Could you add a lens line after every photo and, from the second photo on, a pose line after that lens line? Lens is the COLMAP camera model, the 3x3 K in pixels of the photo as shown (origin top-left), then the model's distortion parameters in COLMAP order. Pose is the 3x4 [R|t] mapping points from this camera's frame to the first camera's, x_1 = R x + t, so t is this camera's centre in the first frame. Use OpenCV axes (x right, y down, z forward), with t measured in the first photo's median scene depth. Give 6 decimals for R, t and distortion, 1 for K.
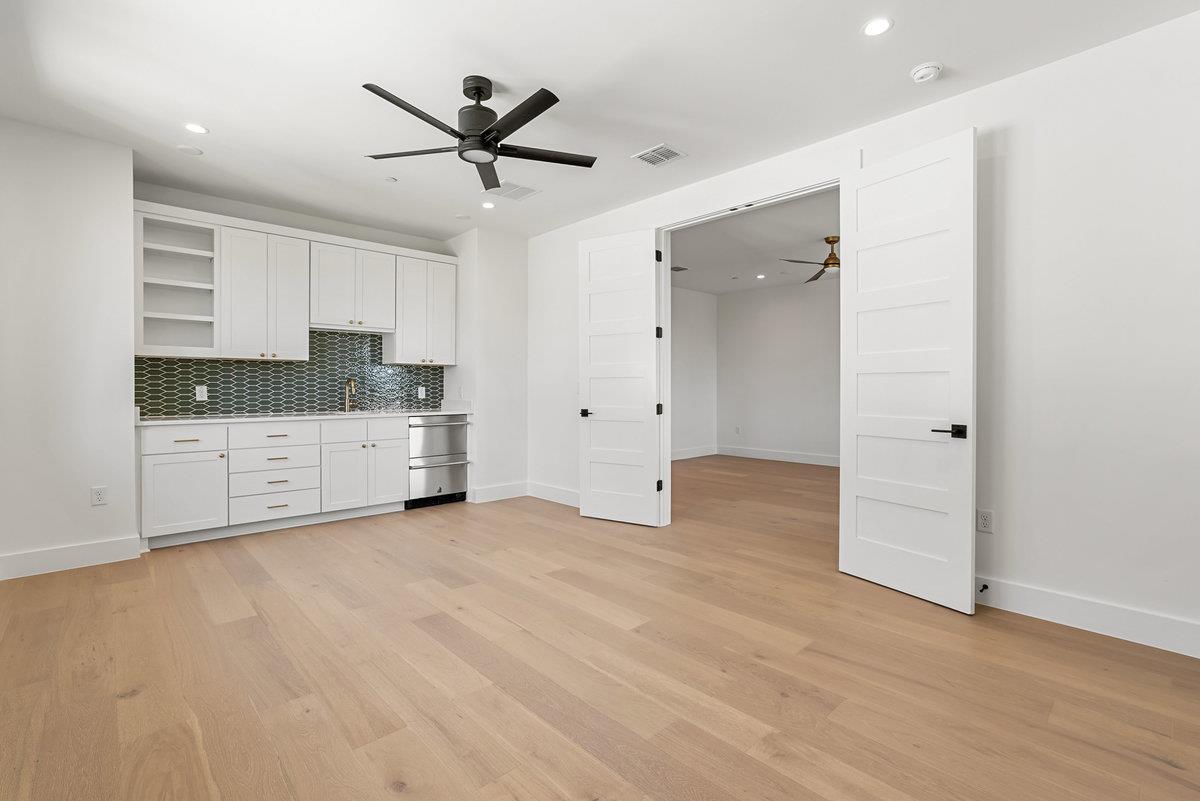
lens RADIAL K [[545.6, 0, 601.0], [0, 545.6, 394.4], [0, 0, 1]] dist [0.012611, 0.001401]
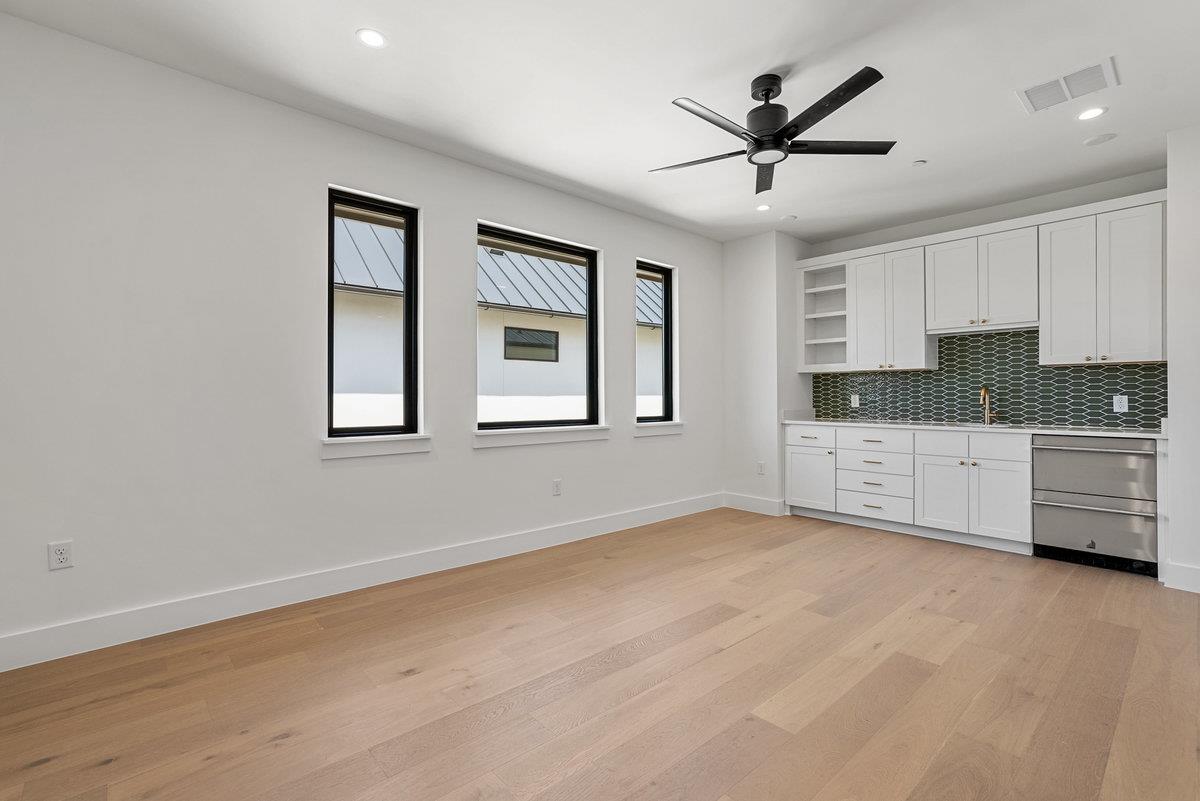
lens RADIAL K [[545.6, 0, 606.7], [0, 545.6, 398.6], [0, 0, 1]] dist [0.012611, 0.001401]
pose [[0.002602, 0.003471, -0.999991, 0.461046], [-0.013056, 0.999909, 0.003437, -0.004323], [0.999911, 0.013047, 0.002647, 0.449674]]
